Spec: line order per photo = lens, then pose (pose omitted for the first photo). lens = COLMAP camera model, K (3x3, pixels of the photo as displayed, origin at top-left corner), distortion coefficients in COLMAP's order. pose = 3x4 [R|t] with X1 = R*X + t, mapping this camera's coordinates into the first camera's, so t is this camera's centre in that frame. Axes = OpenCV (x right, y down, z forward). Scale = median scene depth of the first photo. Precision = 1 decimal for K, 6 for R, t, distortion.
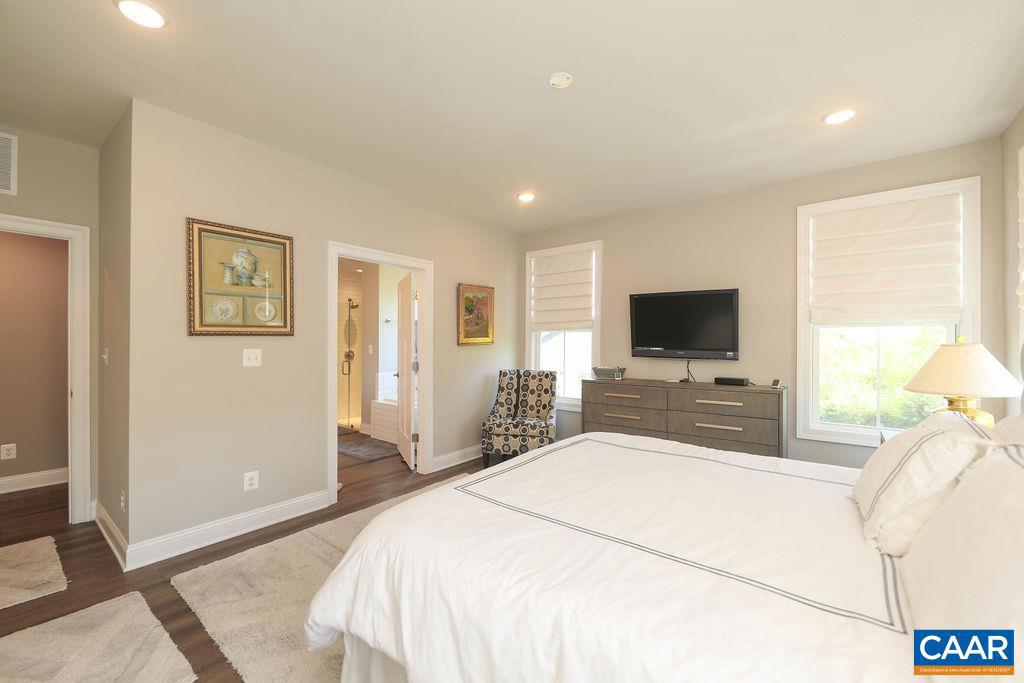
lens RADIAL K [[417.5, 0, 503.8], [0, 417.5, 343.1], [0, 0, 1]] dist [0.000478, -0.000904]
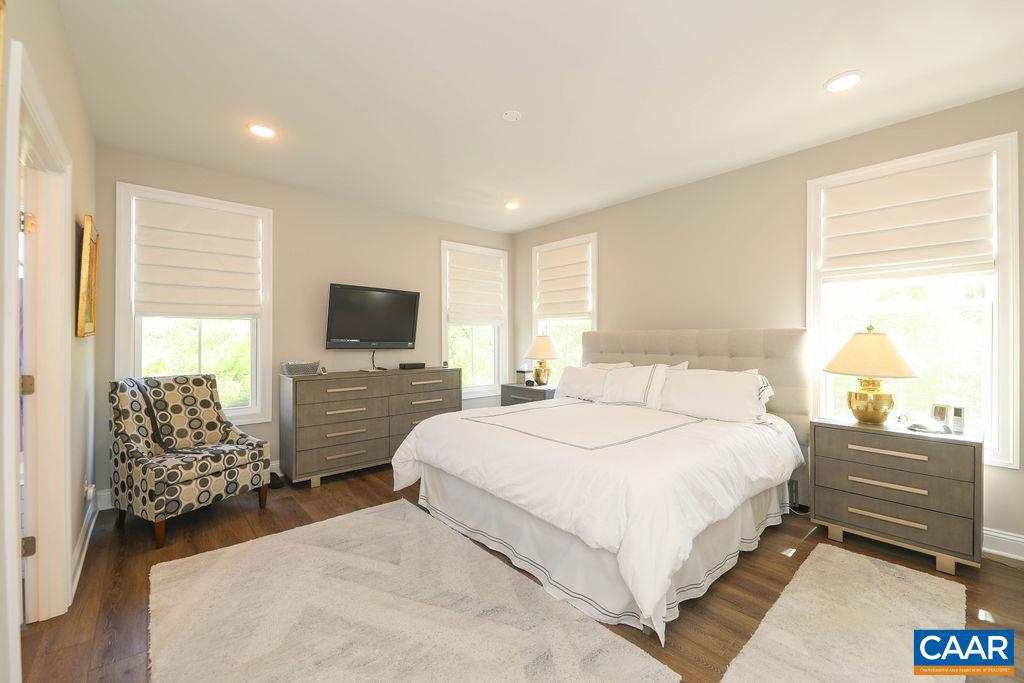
lens RADIAL K [[417.5, 0, 503.8], [0, 417.5, 343.1], [0, 0, 1]] dist [0.000478, -0.000904]
pose [[0.176641, -0.003699, 0.984268, -0.534082], [0.008907, 0.999958, 0.002160, 0.019892], [-0.984235, 0.008385, 0.176667, 0.434779]]
